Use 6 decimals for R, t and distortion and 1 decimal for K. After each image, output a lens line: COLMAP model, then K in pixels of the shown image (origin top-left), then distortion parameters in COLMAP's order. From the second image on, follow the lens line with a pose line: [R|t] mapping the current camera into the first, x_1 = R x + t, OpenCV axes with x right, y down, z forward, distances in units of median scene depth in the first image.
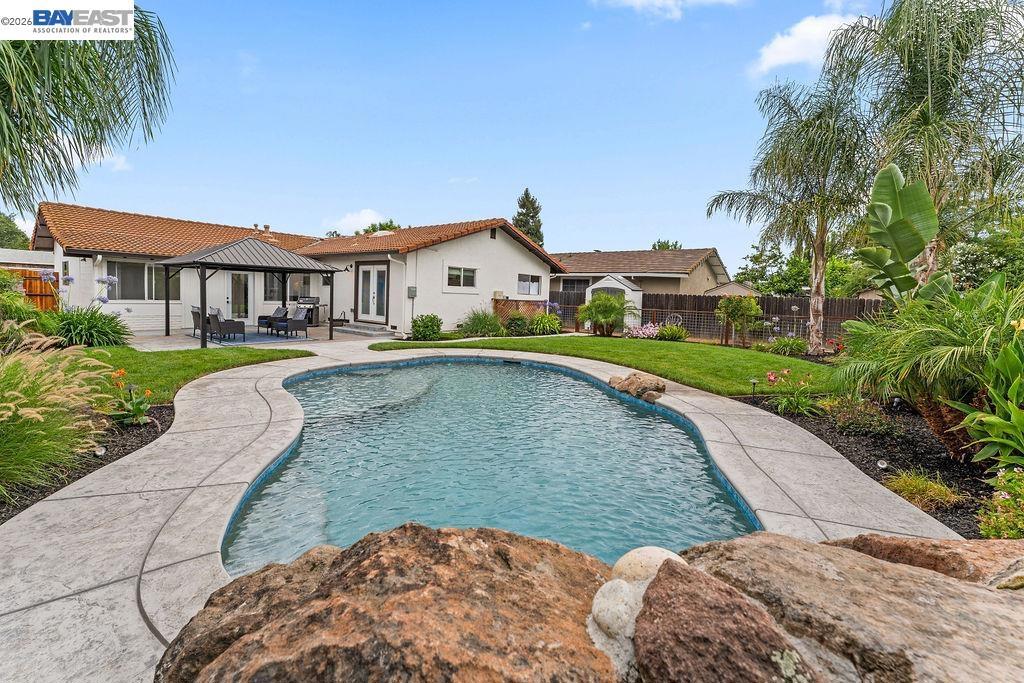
lens RADIAL K [[435.9, 0, 497.0], [0, 435.9, 323.5], [0, 0, 1]] dist [0.000826, 0.000085]
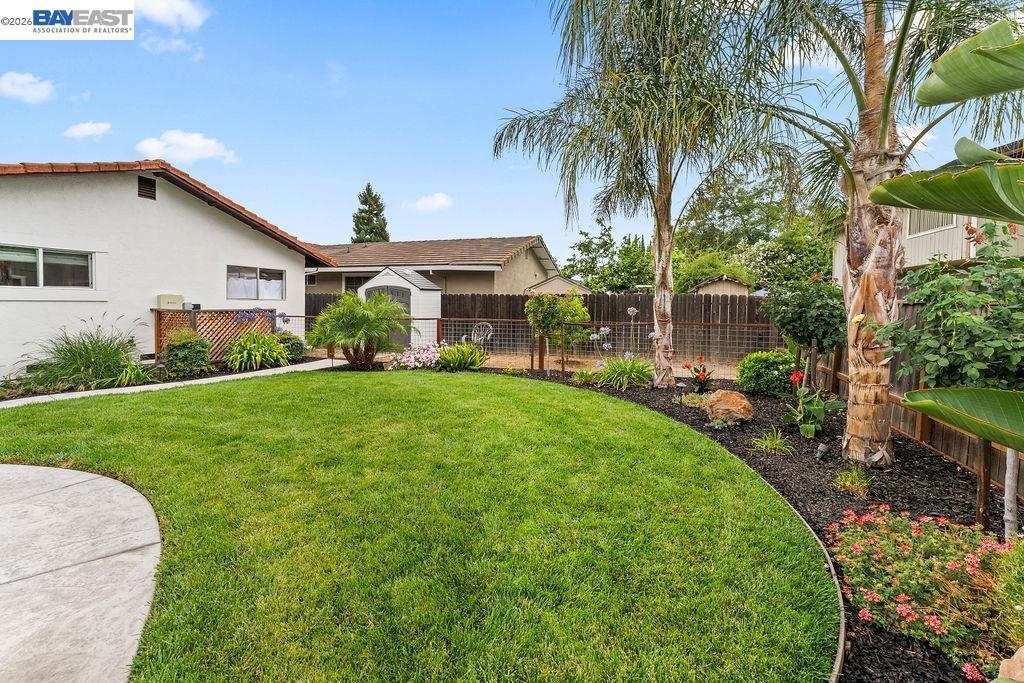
lens RADIAL K [[419.6, 0, 509.5], [0, 419.6, 327.4], [0, 0, 1]] dist [0.001568, -0.000249]
pose [[0.946943, -0.045873, 0.318112, 0.227319], [0.045753, 0.998922, 0.007852, -0.016887], [-0.318130, 0.007119, 0.948021, 0.340079]]
